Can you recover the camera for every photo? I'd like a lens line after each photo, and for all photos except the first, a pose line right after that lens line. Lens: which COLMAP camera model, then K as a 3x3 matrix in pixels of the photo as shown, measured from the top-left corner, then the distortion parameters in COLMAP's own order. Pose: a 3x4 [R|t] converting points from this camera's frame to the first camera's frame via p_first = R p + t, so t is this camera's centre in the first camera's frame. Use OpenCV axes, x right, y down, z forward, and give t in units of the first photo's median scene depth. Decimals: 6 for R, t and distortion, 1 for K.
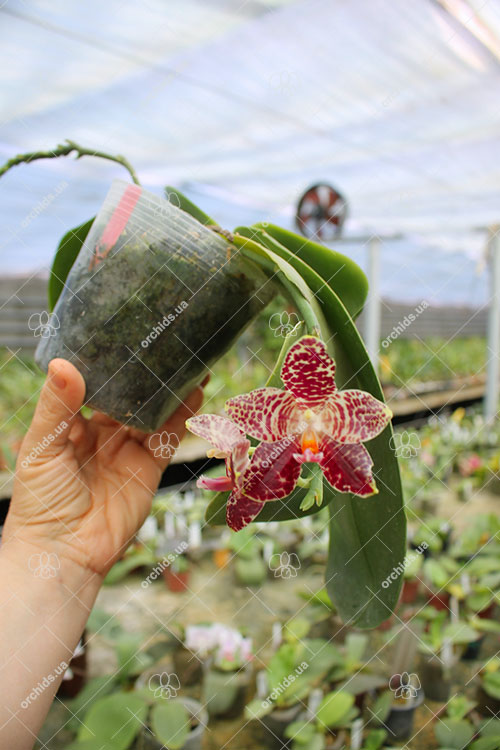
lens RADIAL K [[620.6, 0, 252.6], [0, 620.6, 369.2], [0, 0, 1]] dist [-0.155106, 0.092196]
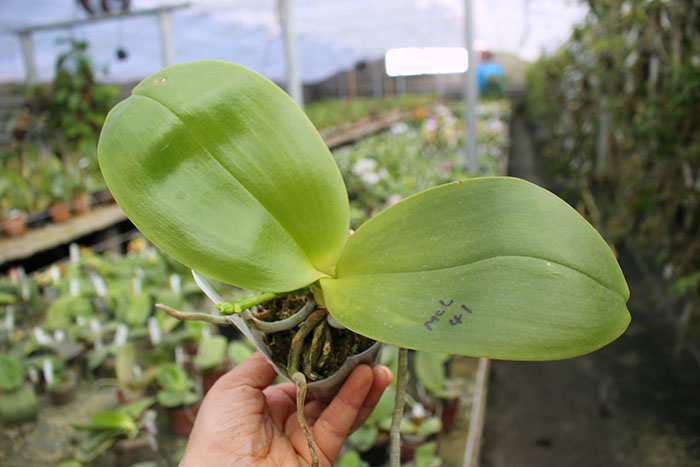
lens RADIAL K [[579.2, 0, 357.4], [0, 579.2, 236.5], [0, 0, 1]] dist [-0.155106, 0.092196]
pose [[0.889486, -0.178092, 0.420830, 0.033917], [0.110729, 0.977484, 0.179623, 0.008852], [-0.443344, -0.113174, 0.889178, 0.050006]]
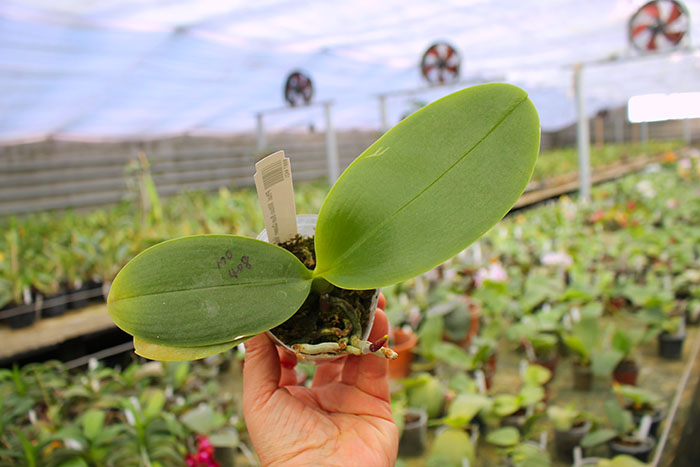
lens RADIAL K [[579.2, 0, 344.4], [0, 579.2, 231.6], [0, 0, 1]] dist [-0.155106, 0.092196]
pose [[0.993374, -0.103801, 0.049332, -0.199156], [0.101427, 0.993664, 0.048416, 0.025859], [-0.054045, -0.043092, 0.997608, -0.240852]]
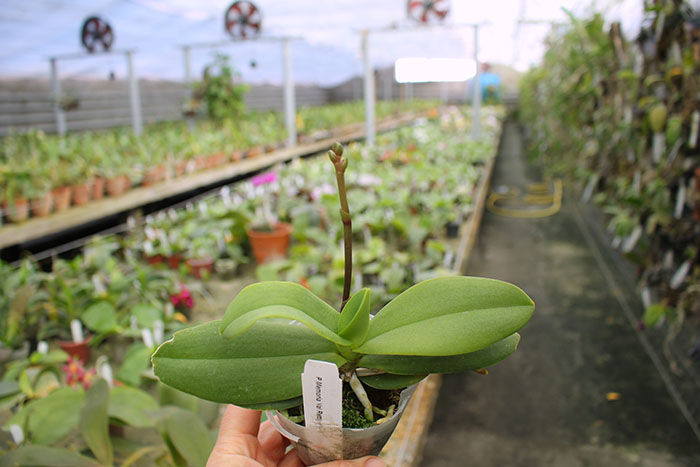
lens RADIAL K [[579.2, 0, 346.8], [0, 579.2, 235.8], [0, 0, 1]] dist [-0.155106, 0.092196]
pose [[0.897163, -0.149870, 0.415498, -0.301919], [0.085117, 0.981707, 0.170312, 0.037363], [-0.433422, -0.117431, 0.893507, -0.352457]]
